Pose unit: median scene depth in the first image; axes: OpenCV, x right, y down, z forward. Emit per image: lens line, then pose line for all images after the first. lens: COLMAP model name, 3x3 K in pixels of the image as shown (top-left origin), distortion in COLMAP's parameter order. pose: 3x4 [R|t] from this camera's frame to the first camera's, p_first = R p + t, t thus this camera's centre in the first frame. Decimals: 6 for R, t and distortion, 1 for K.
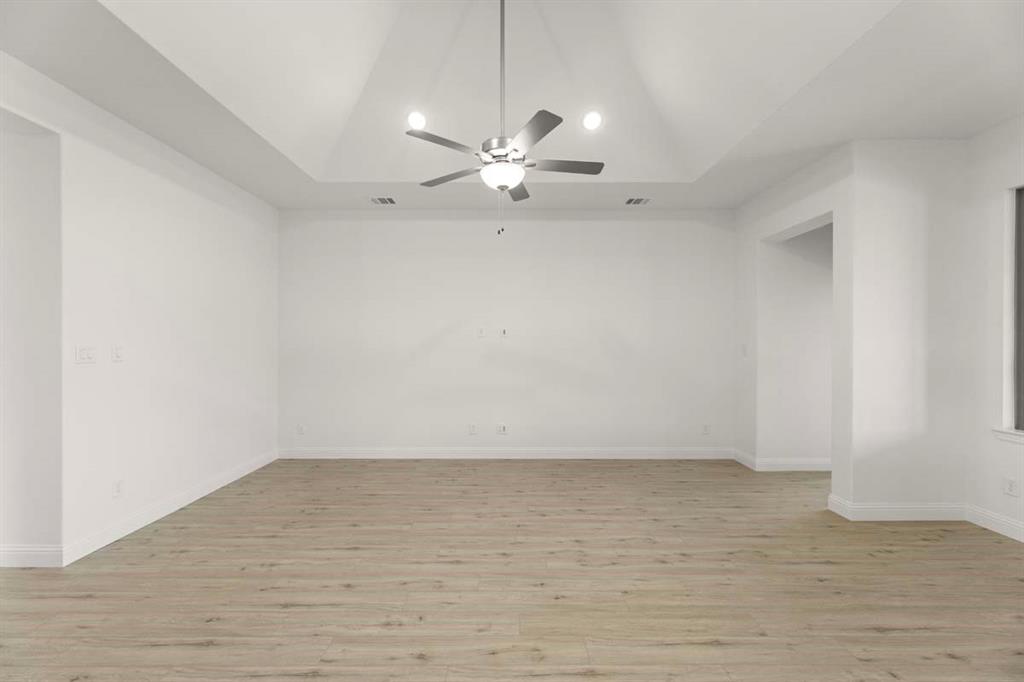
lens RADIAL K [[410.2, 0, 509.0], [0, 410.2, 345.0], [0, 0, 1]] dist [0.002317, -0.000074]
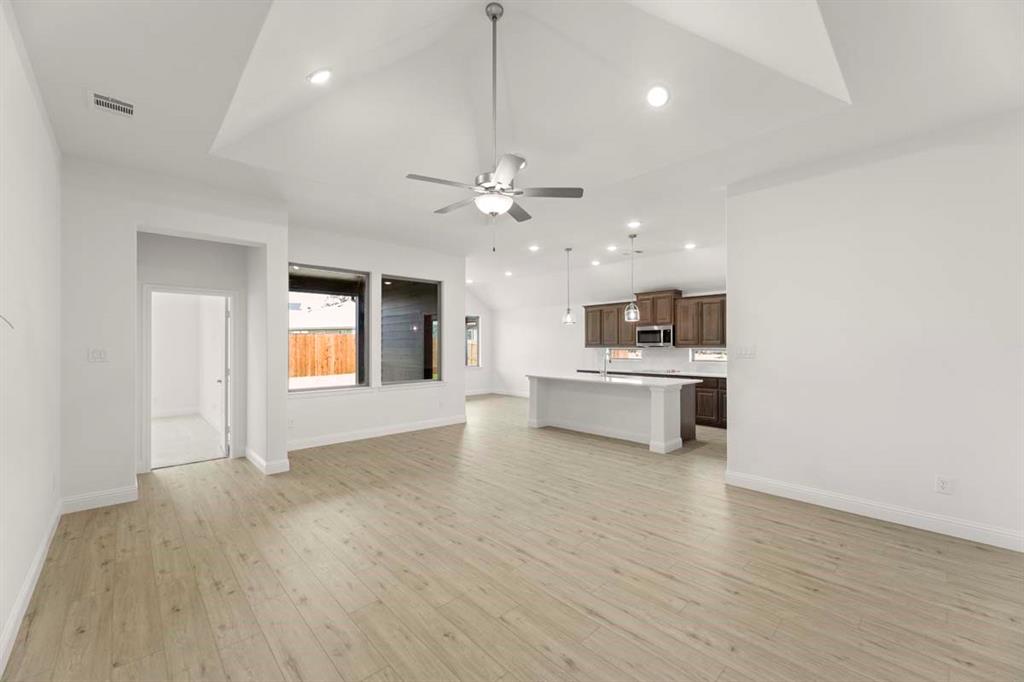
lens RADIAL K [[410.2, 0, 509.2], [0, 410.2, 342.8], [0, 0, 1]] dist [0.002317, -0.000074]
pose [[-0.685135, 0.006695, 0.728386, -0.863050], [0.007124, 0.999972, -0.002491, -0.005317], [-0.728382, 0.003482, -0.685163, 1.698760]]
